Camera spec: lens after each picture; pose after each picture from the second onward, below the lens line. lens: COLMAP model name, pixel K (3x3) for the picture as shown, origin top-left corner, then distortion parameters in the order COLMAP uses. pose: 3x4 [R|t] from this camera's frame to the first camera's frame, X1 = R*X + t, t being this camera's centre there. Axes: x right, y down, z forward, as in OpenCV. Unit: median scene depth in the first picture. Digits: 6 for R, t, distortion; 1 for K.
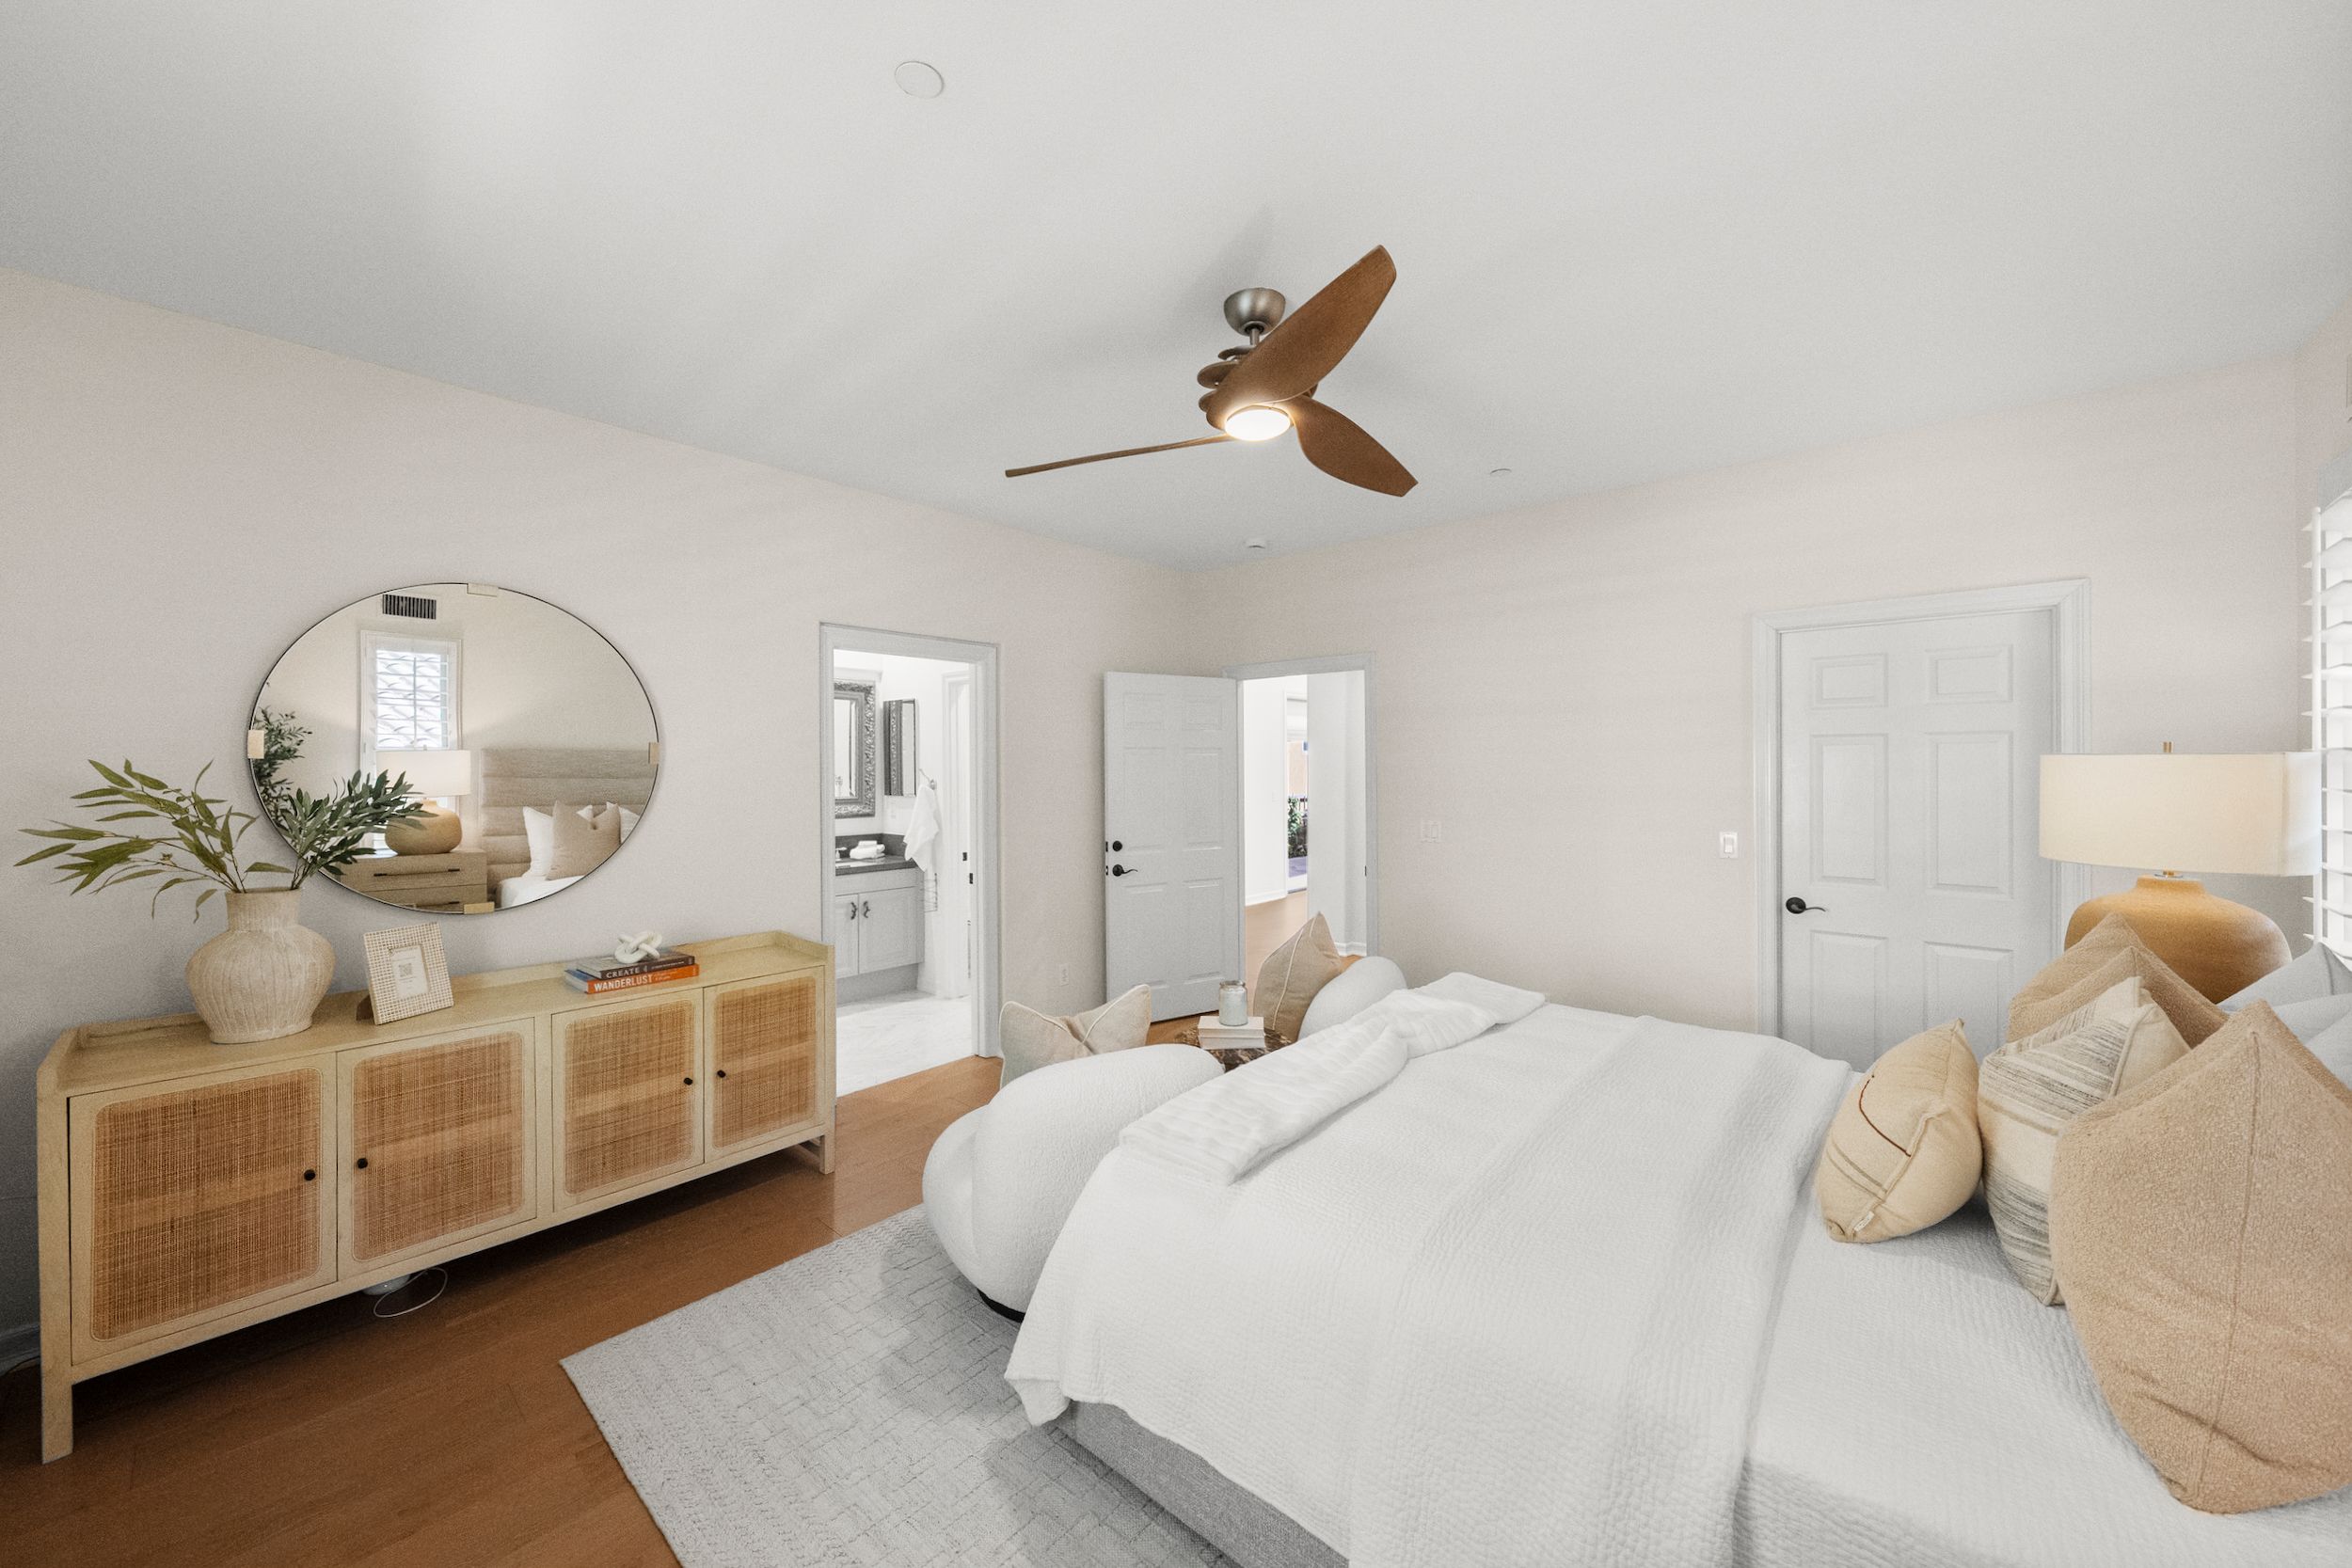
lens RADIAL K [[807.9, 0, 1154.9], [0, 807.9, 765.1], [0, 0, 1]] dist [-0.005270, 0.000374]
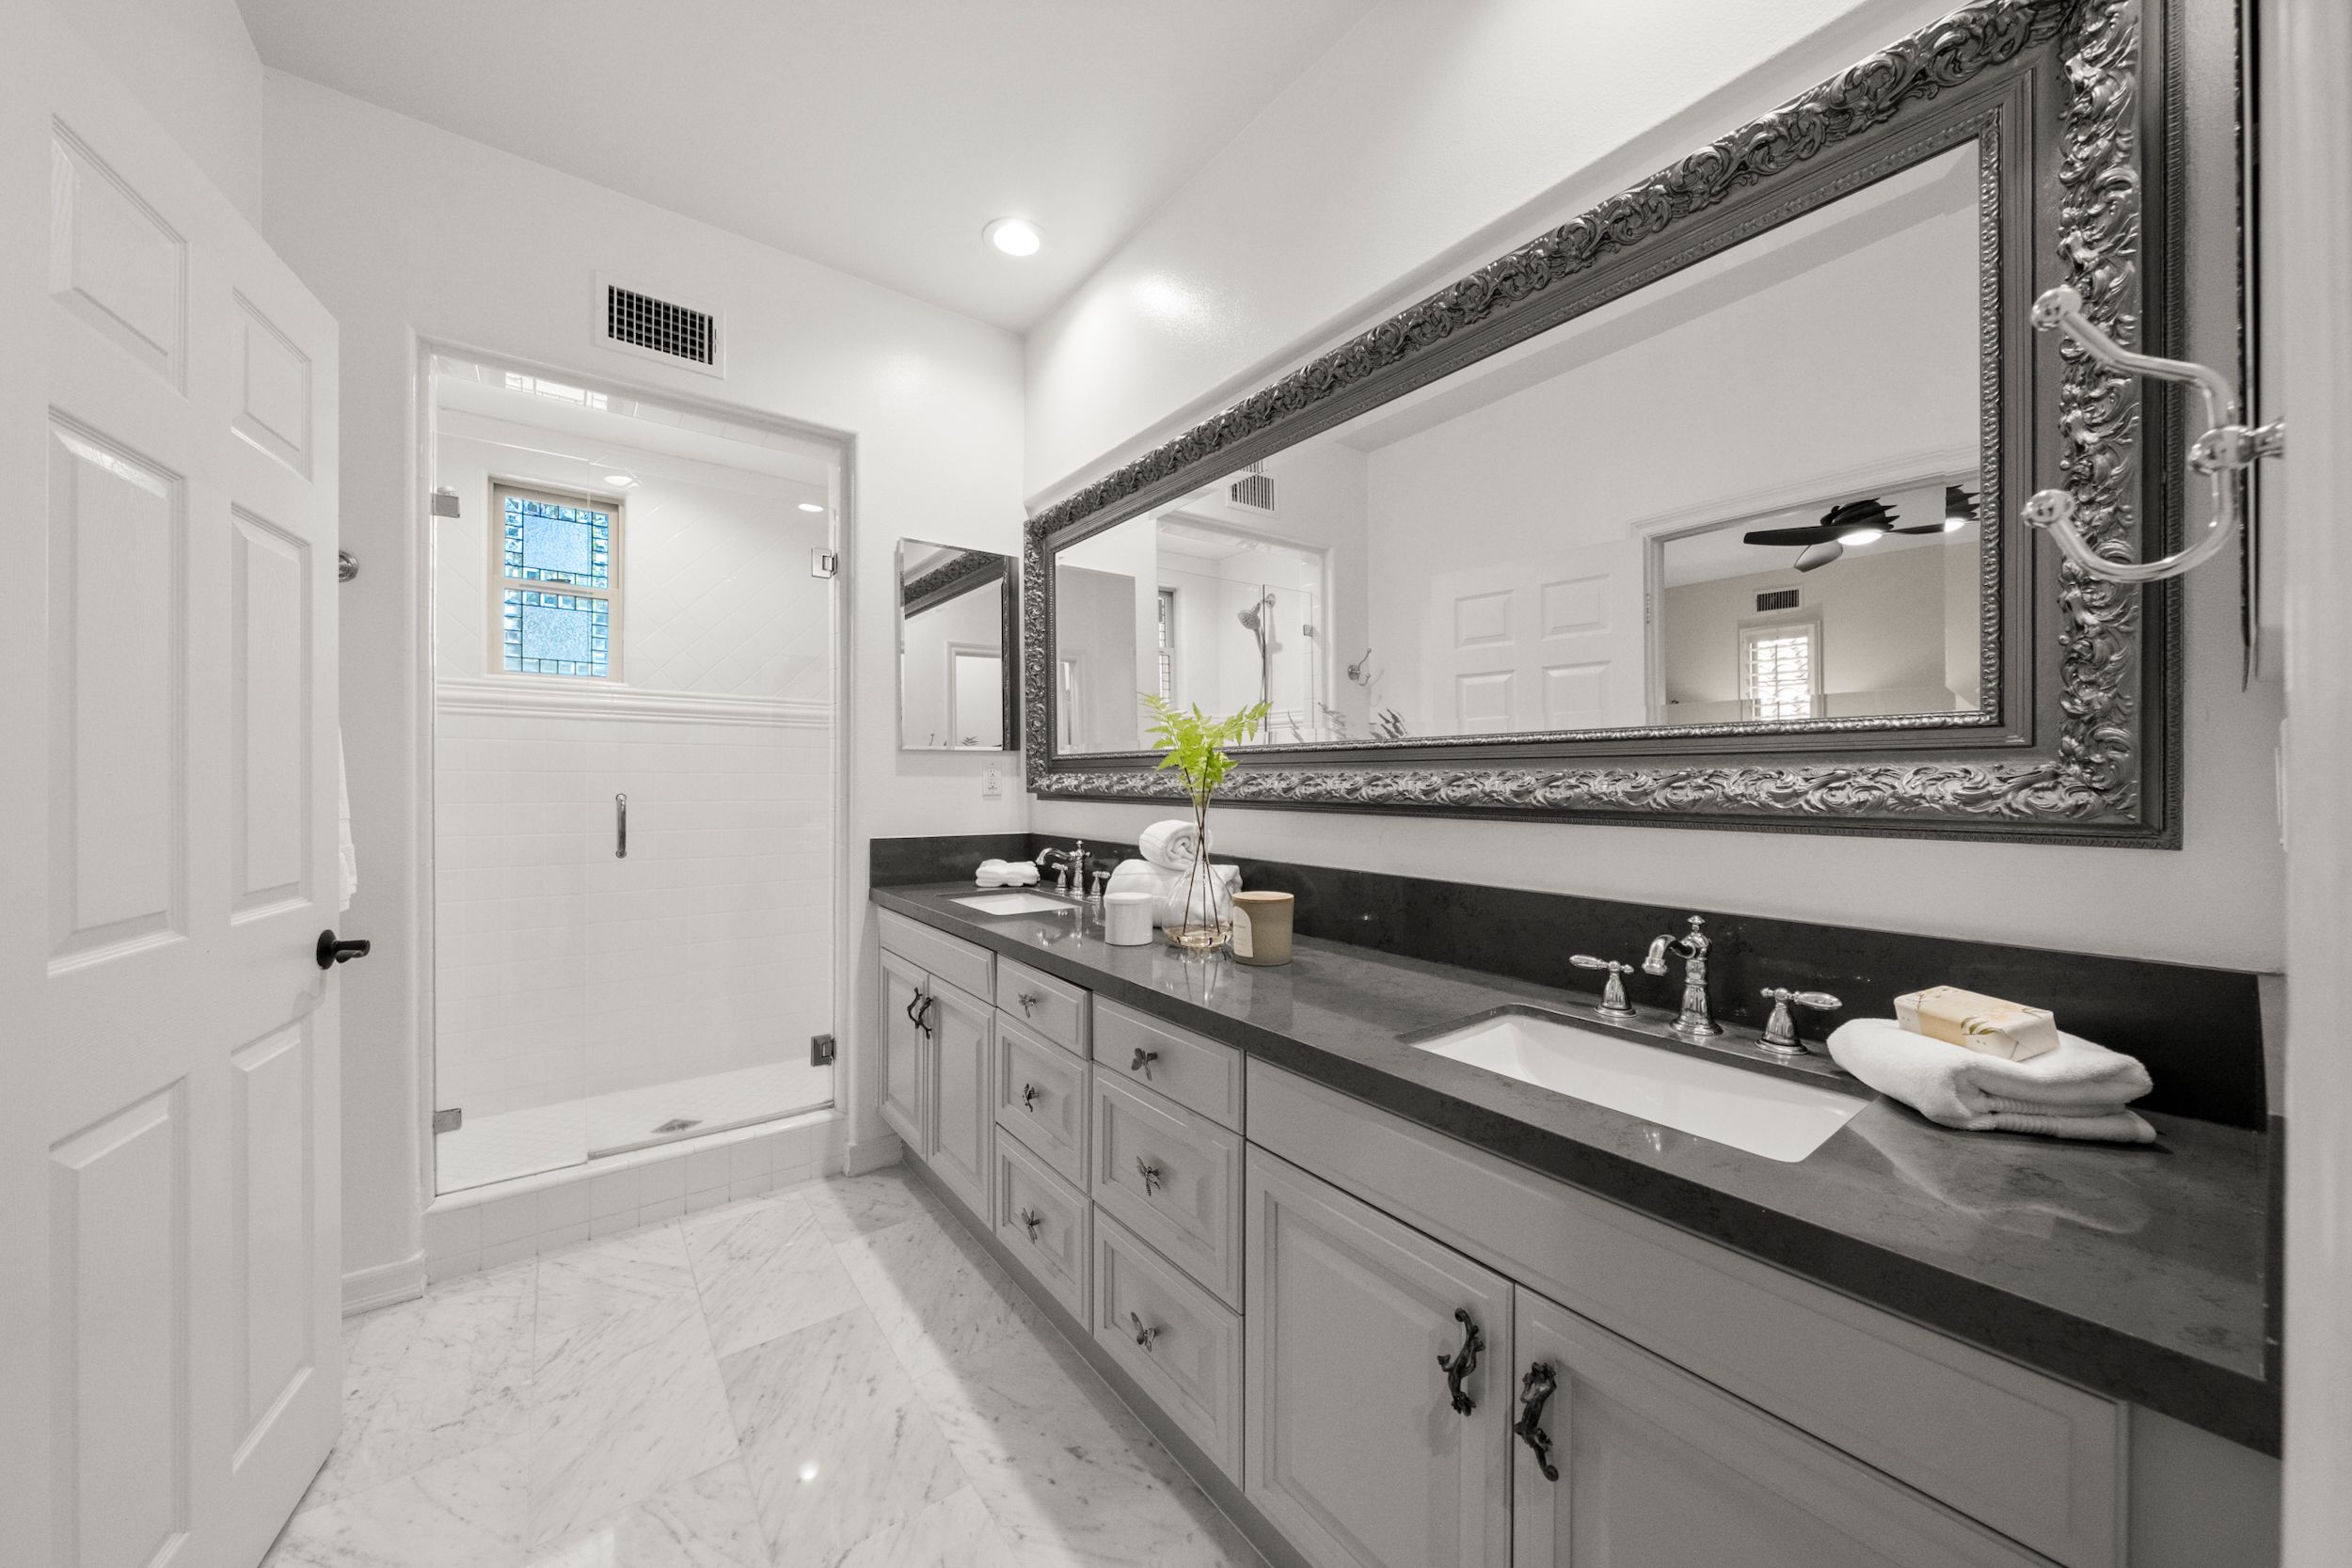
lens RADIAL K [[807.9, 0, 1194.7], [0, 807.9, 783.3], [0, 0, 1]] dist [-0.005270, 0.000374]
pose [[-0.173471, 0.003155, -0.984834, -0.188114], [-0.009823, 0.999940, 0.004934, 0.056867], [0.984790, 0.010530, -0.173430, 0.907126]]
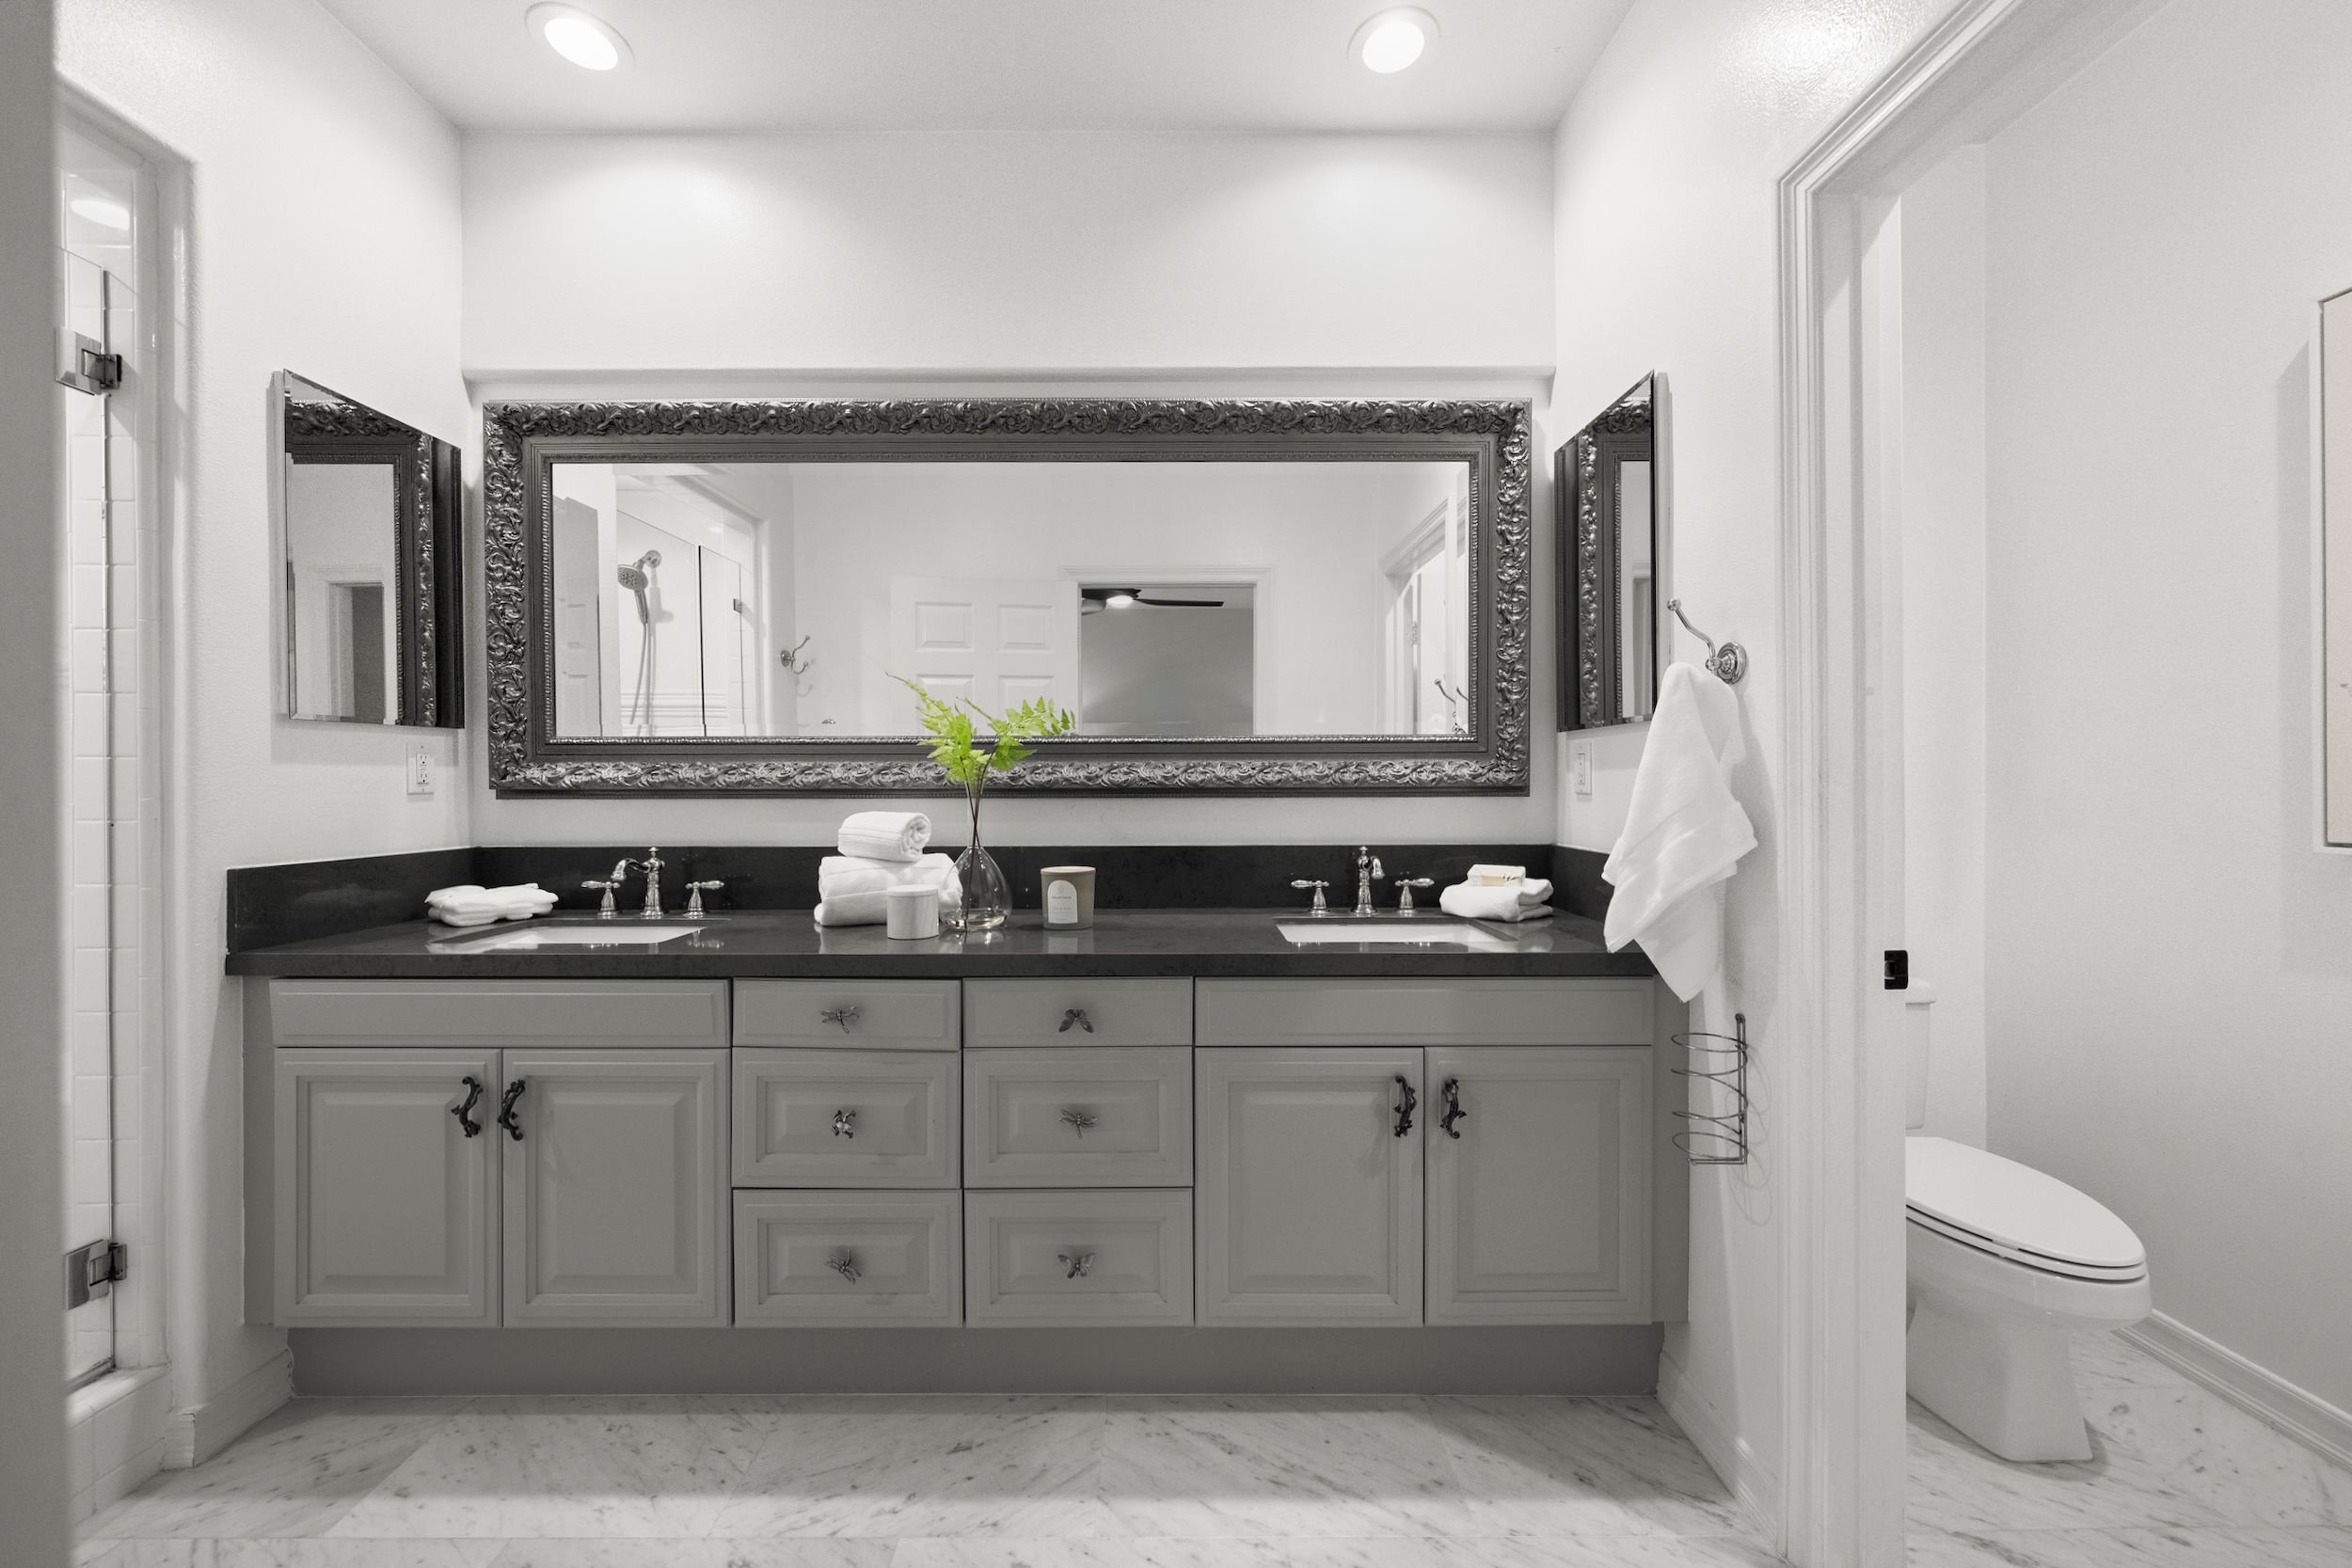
lens RADIAL K [[807.9, 0, 1189.0], [0, 807.9, 783.6], [0, 0, 1]] dist [-0.005270, 0.000374]
pose [[0.664993, 0.004427, -0.746837, -0.198322], [-0.003540, 0.999990, 0.002776, 0.061958], [0.746842, 0.000798, 0.665001, 0.704796]]
